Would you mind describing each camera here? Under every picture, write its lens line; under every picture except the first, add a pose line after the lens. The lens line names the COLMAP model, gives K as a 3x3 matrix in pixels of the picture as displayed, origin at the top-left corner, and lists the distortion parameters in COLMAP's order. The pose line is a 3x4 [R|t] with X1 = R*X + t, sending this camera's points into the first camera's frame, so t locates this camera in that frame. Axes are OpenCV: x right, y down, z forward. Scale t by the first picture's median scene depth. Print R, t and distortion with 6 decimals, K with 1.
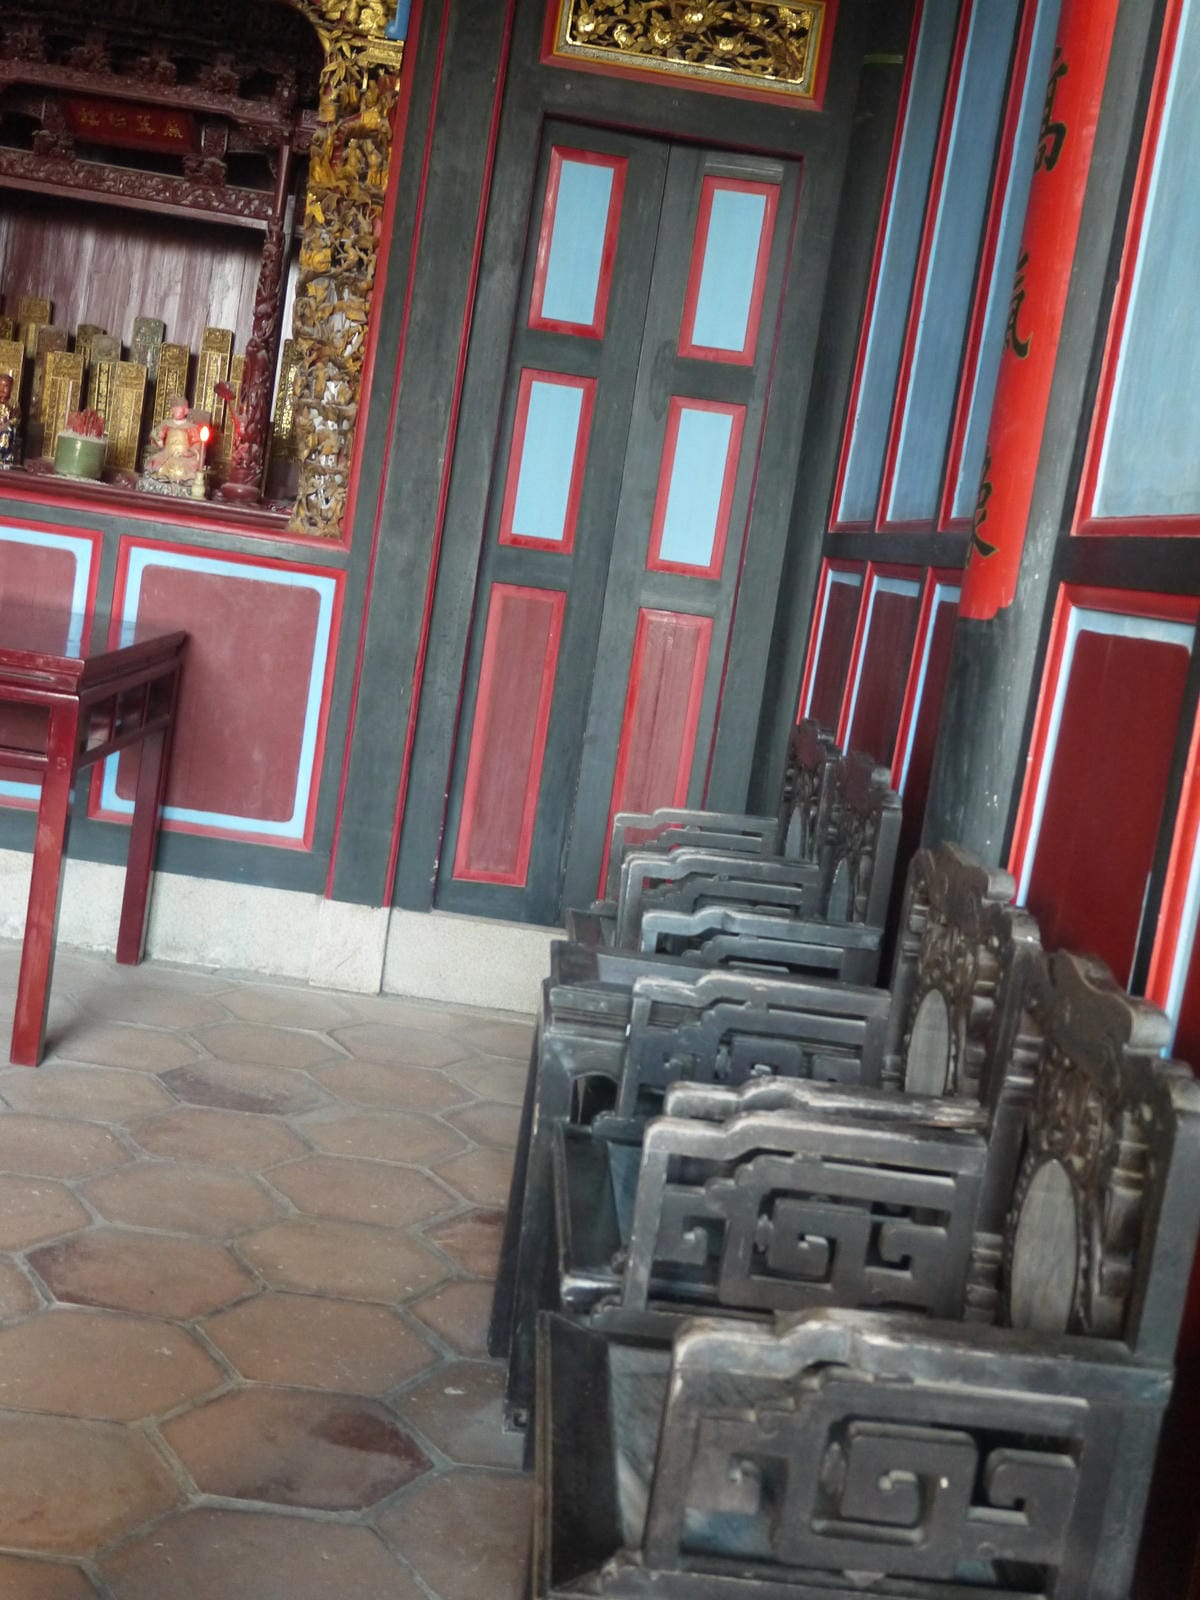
lens RADIAL K [[2054.2, 0, 597.5], [0, 2054.2, 810.9], [0, 0, 1]] dist [0.016061, 0.000000]
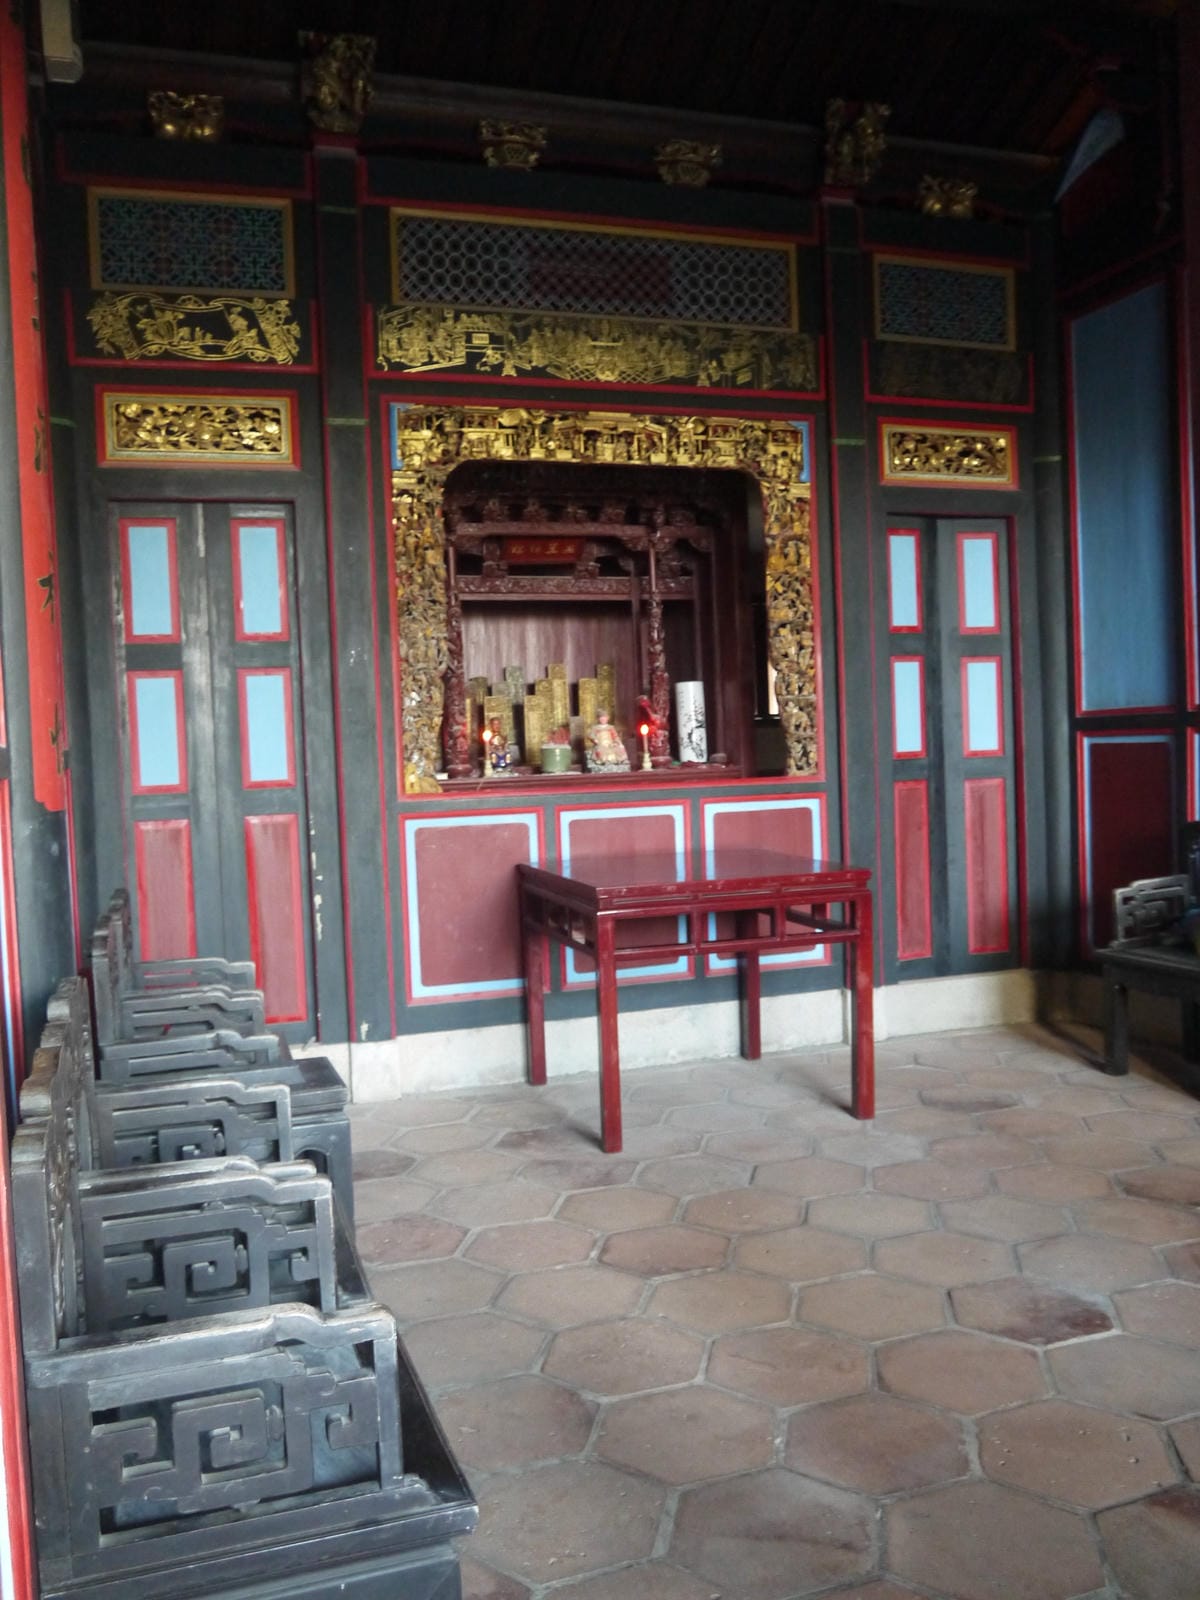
lens RADIAL K [[1396.4, 0, 598.2], [0, 1396.4, 787.3], [0, 0, 1]] dist [-0.016402, 0.004963]
pose [[0.929706, -0.193304, 0.313498, -0.644376], [0.221816, 0.973384, -0.057625, -0.096473], [-0.294015, 0.123113, 0.947839, -0.012347]]
